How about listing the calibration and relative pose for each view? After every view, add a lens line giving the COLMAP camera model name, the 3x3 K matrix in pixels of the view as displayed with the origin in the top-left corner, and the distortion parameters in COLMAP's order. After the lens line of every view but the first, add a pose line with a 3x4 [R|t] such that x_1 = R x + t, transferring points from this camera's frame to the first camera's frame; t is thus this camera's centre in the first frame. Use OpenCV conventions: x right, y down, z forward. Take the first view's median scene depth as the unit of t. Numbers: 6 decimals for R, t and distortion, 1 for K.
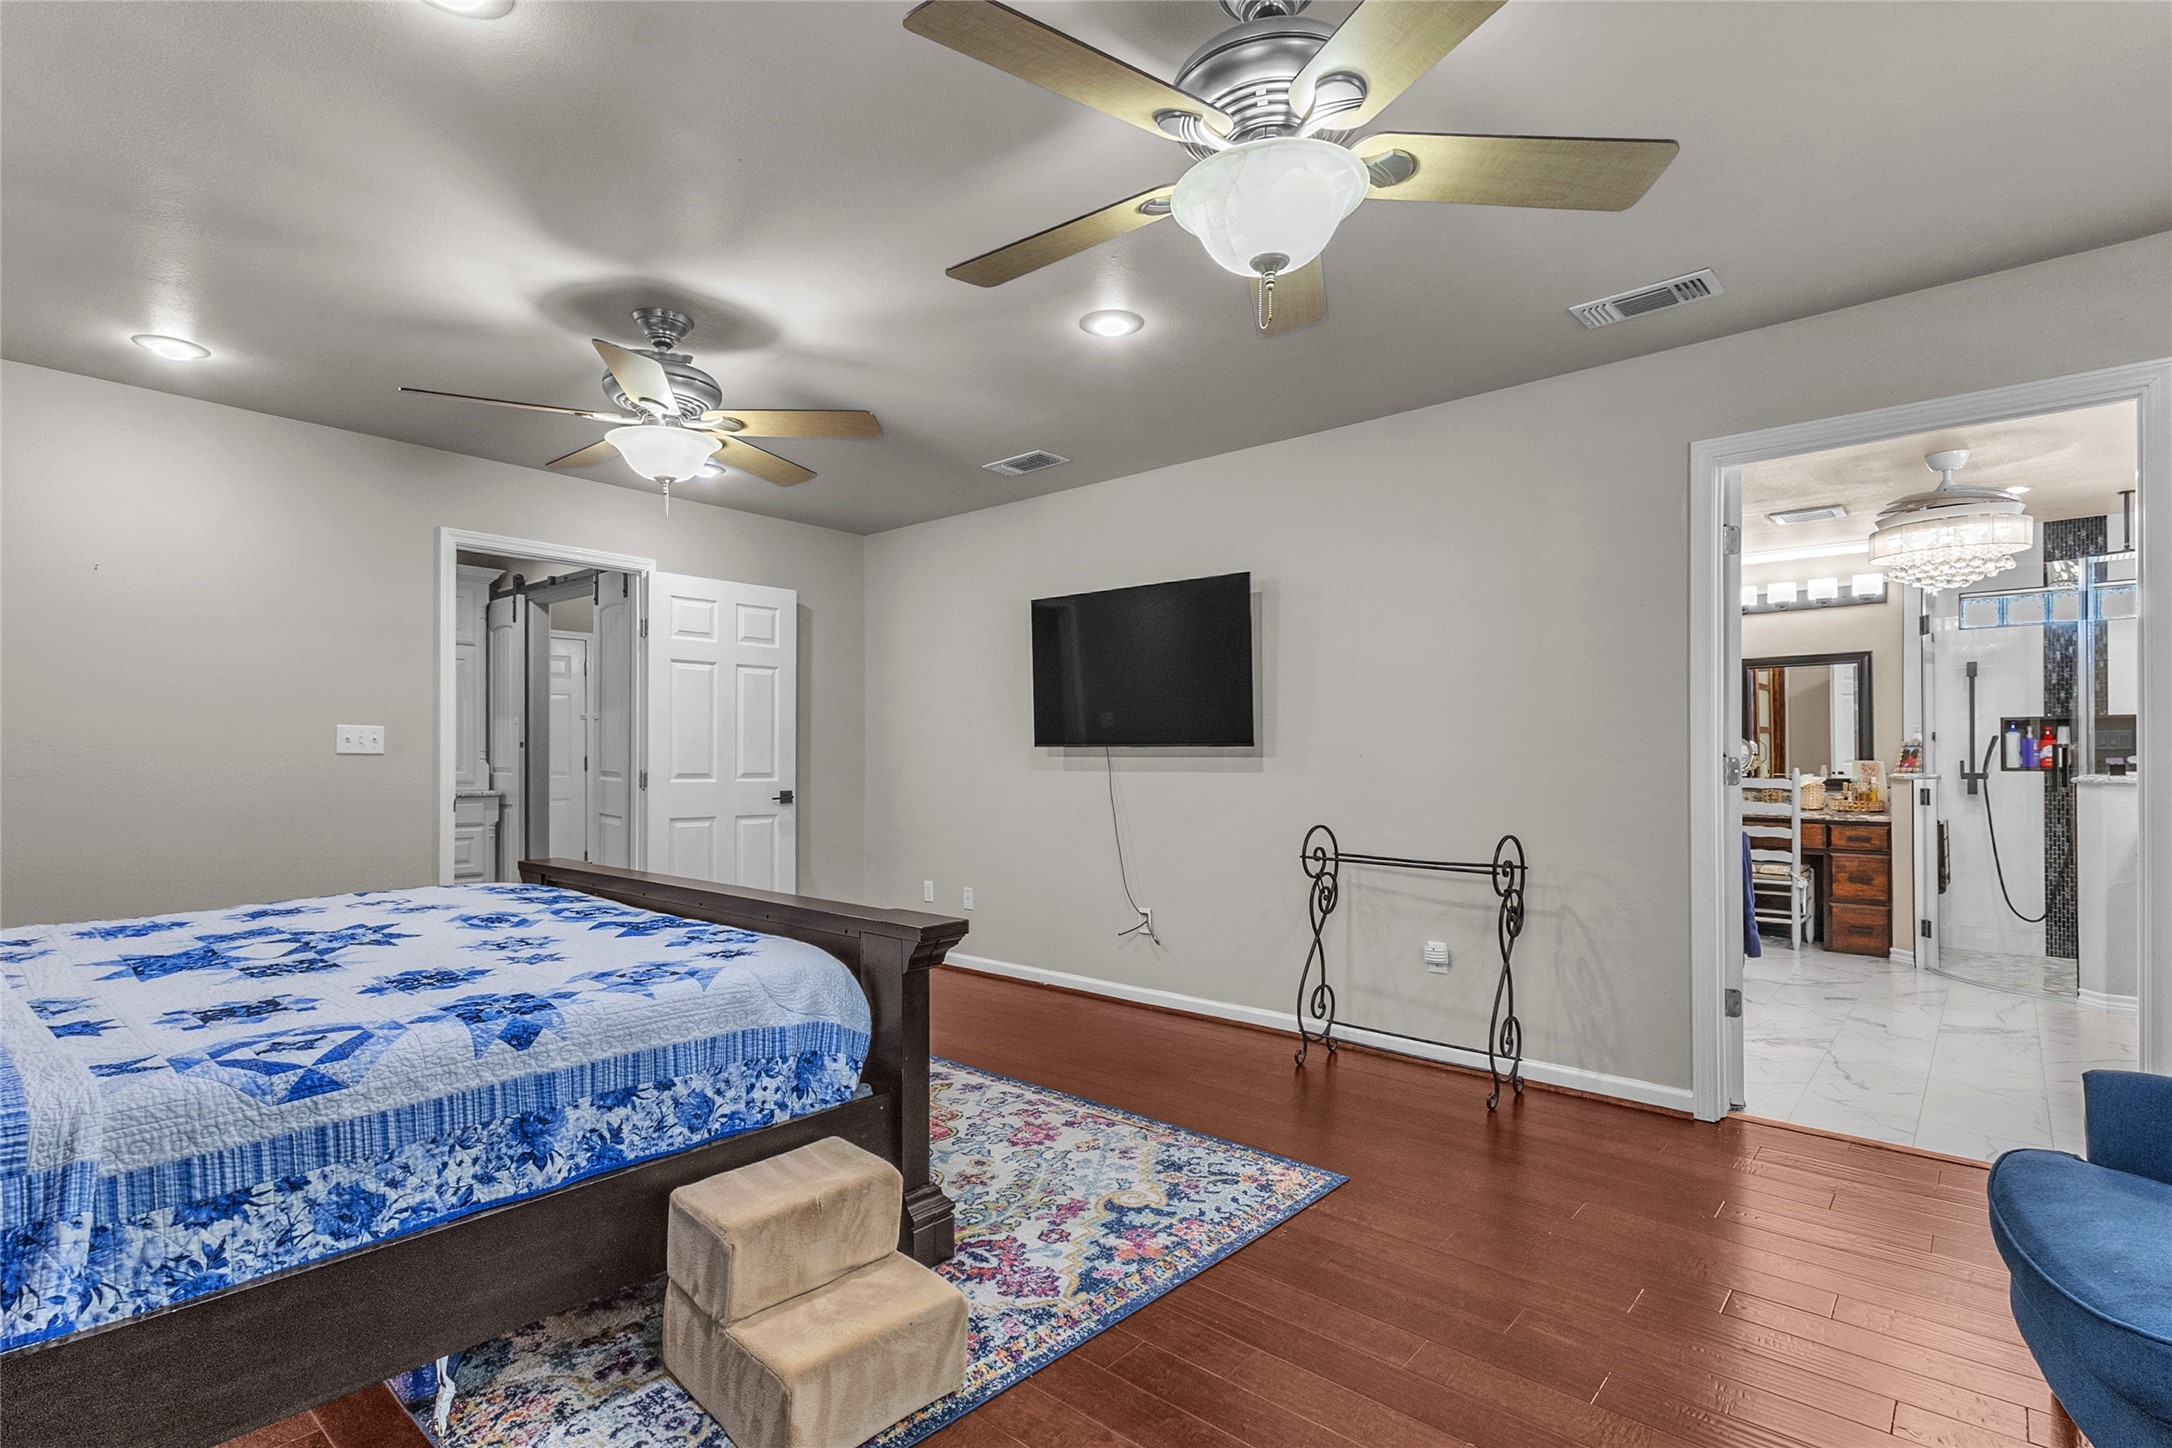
lens RADIAL K [[1043.2, 0, 1061.2], [0, 1043.2, 756.0], [0, 0, 1]] dist [0.013459, -0.000444]
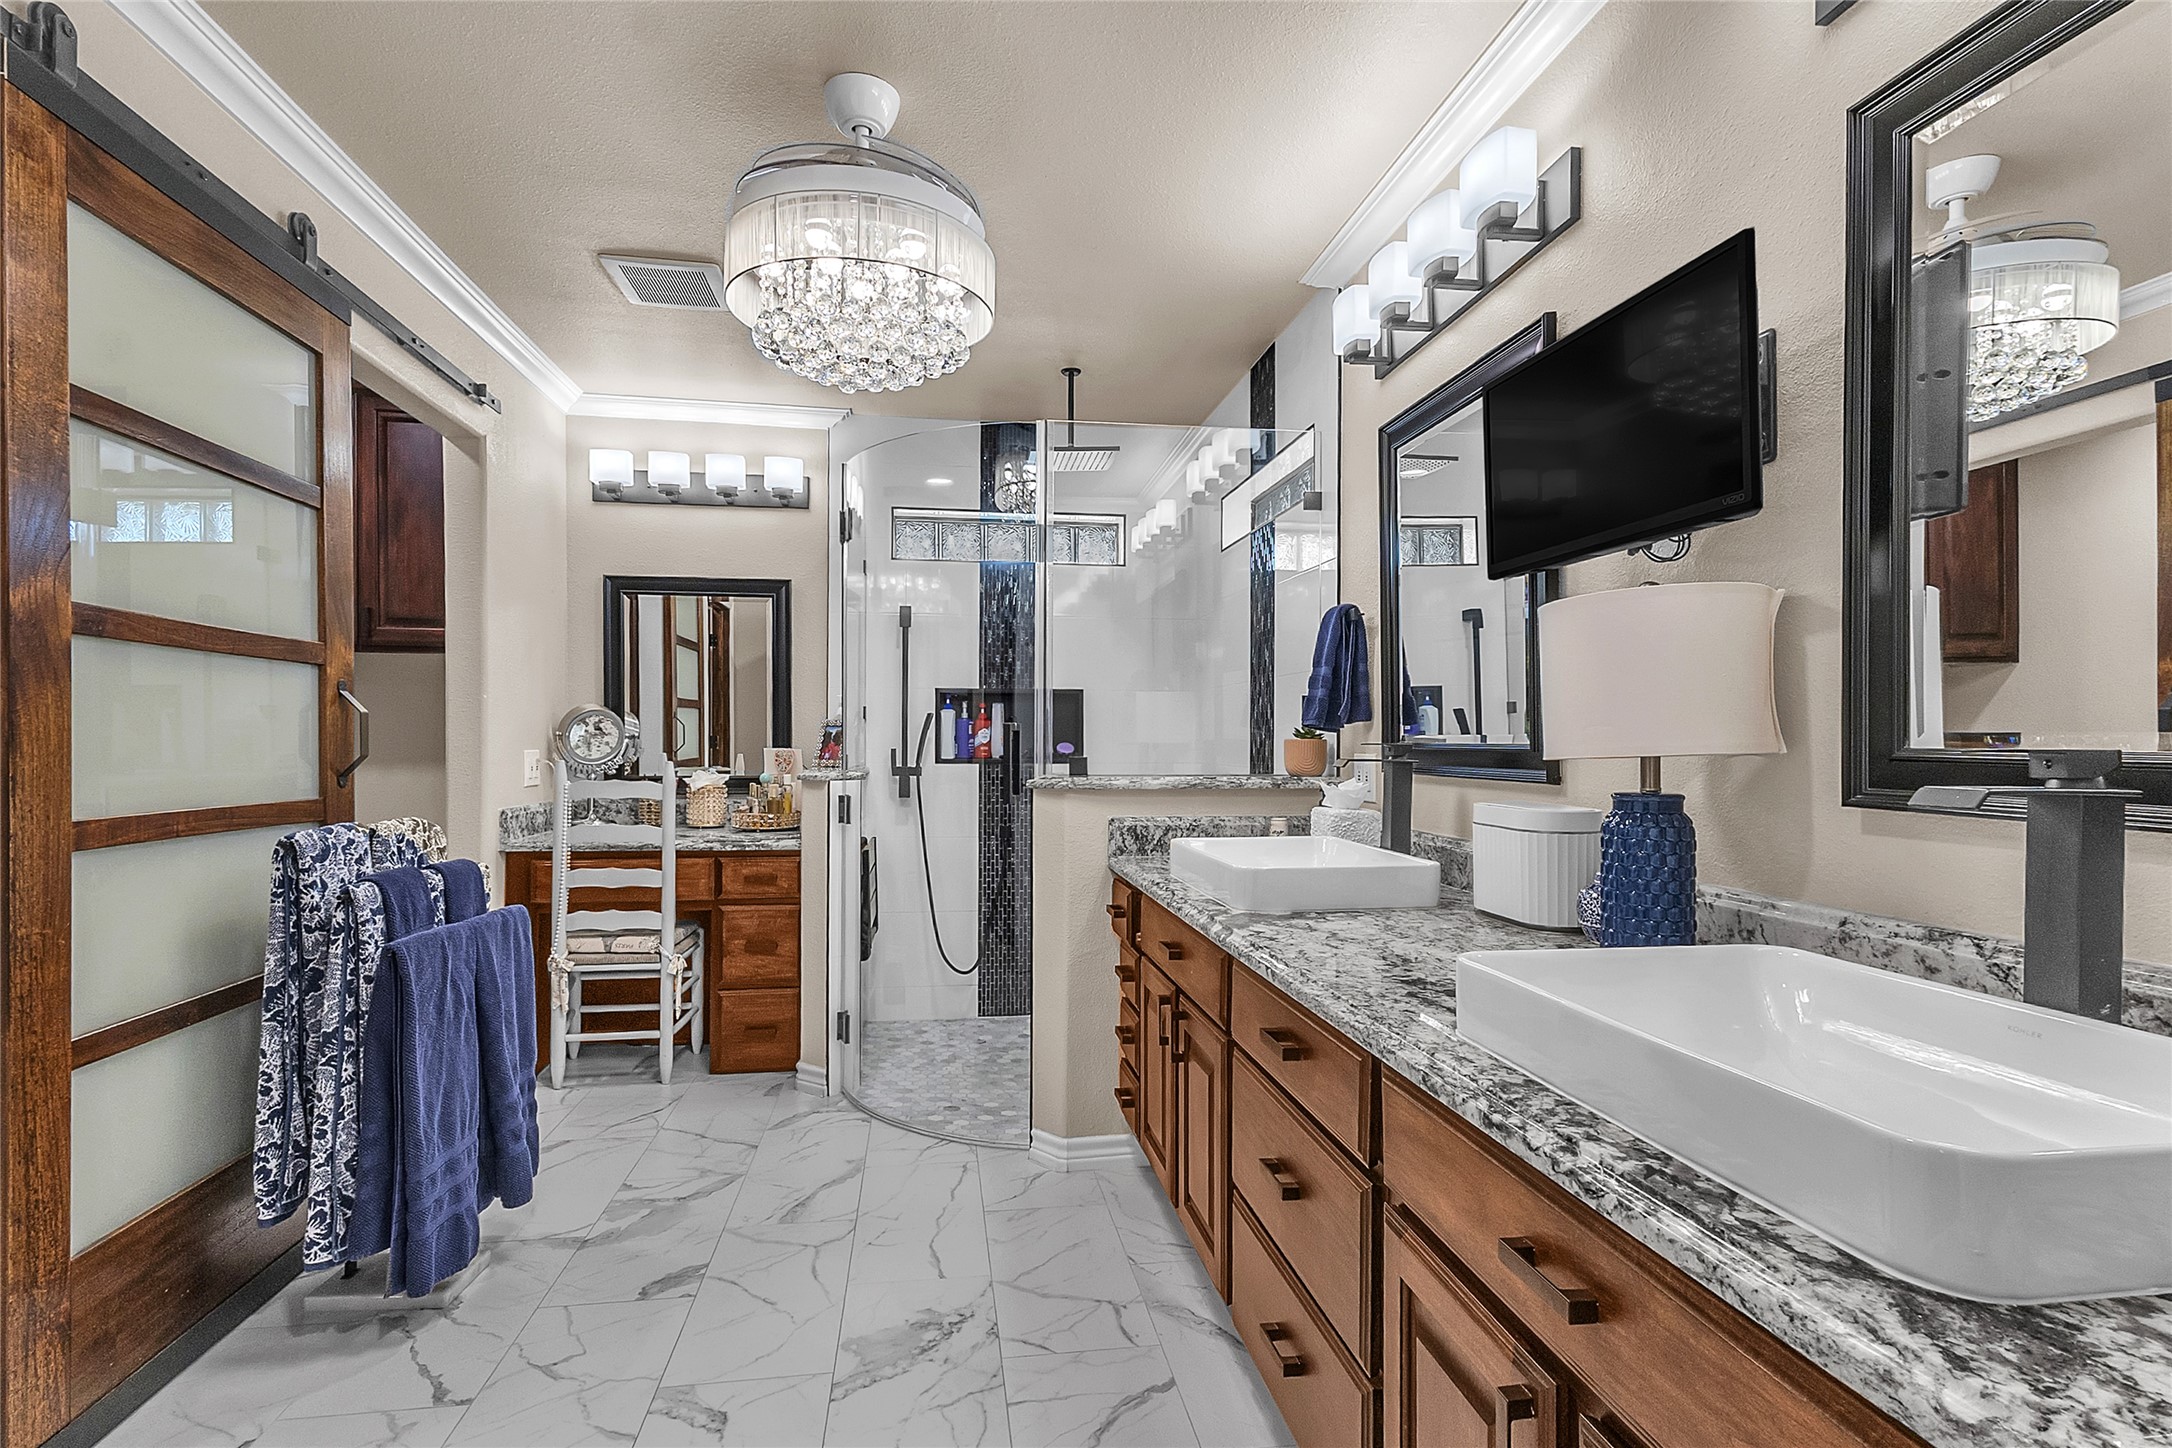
lens RADIAL K [[1043.2, 0, 1083.4], [0, 1043.2, 734.1], [0, 0, 1]] dist [0.013459, -0.000444]
pose [[0.638651, 0.010989, 0.769418, 0.416429], [-0.009246, 0.999935, -0.006607, -0.001795], [-0.769441, -0.002895, 0.638711, 0.476673]]
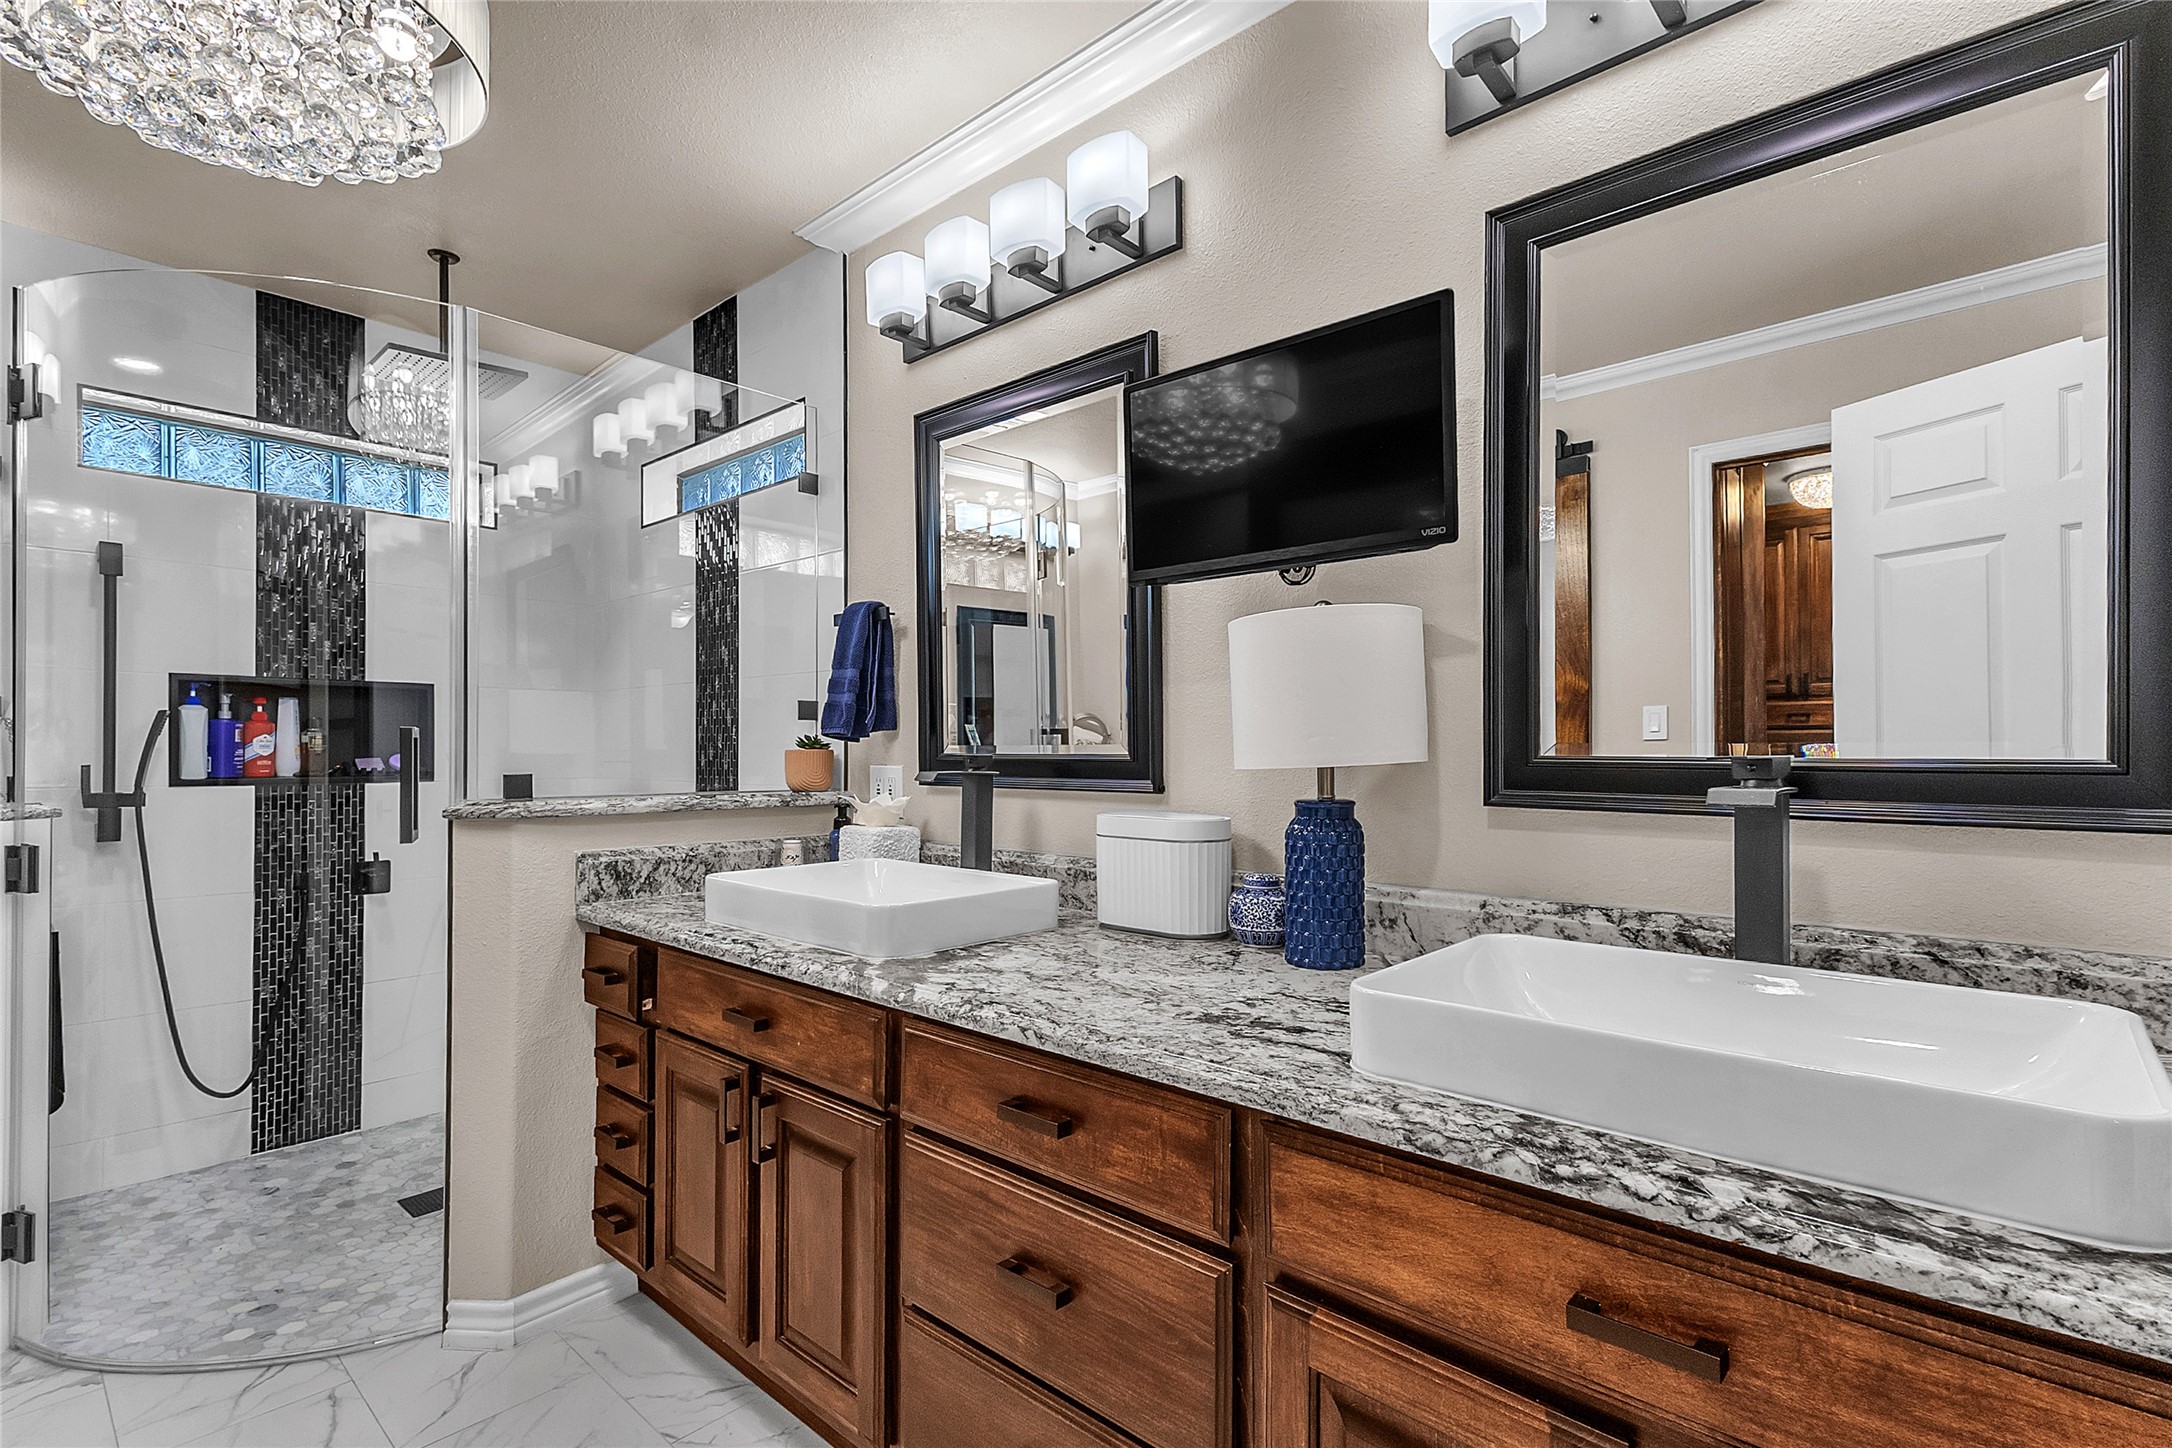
lens RADIAL K [[1003.8, 0, 1094.8], [0, 1003.8, 743.7], [0, 0, 1]] dist [0.017451, -0.004292]
pose [[-0.003026, 0.013304, 0.999907, 0.440901], [-0.005457, 0.999896, -0.013321, -0.001082], [-0.999981, -0.005497, -0.002953, 0.592921]]
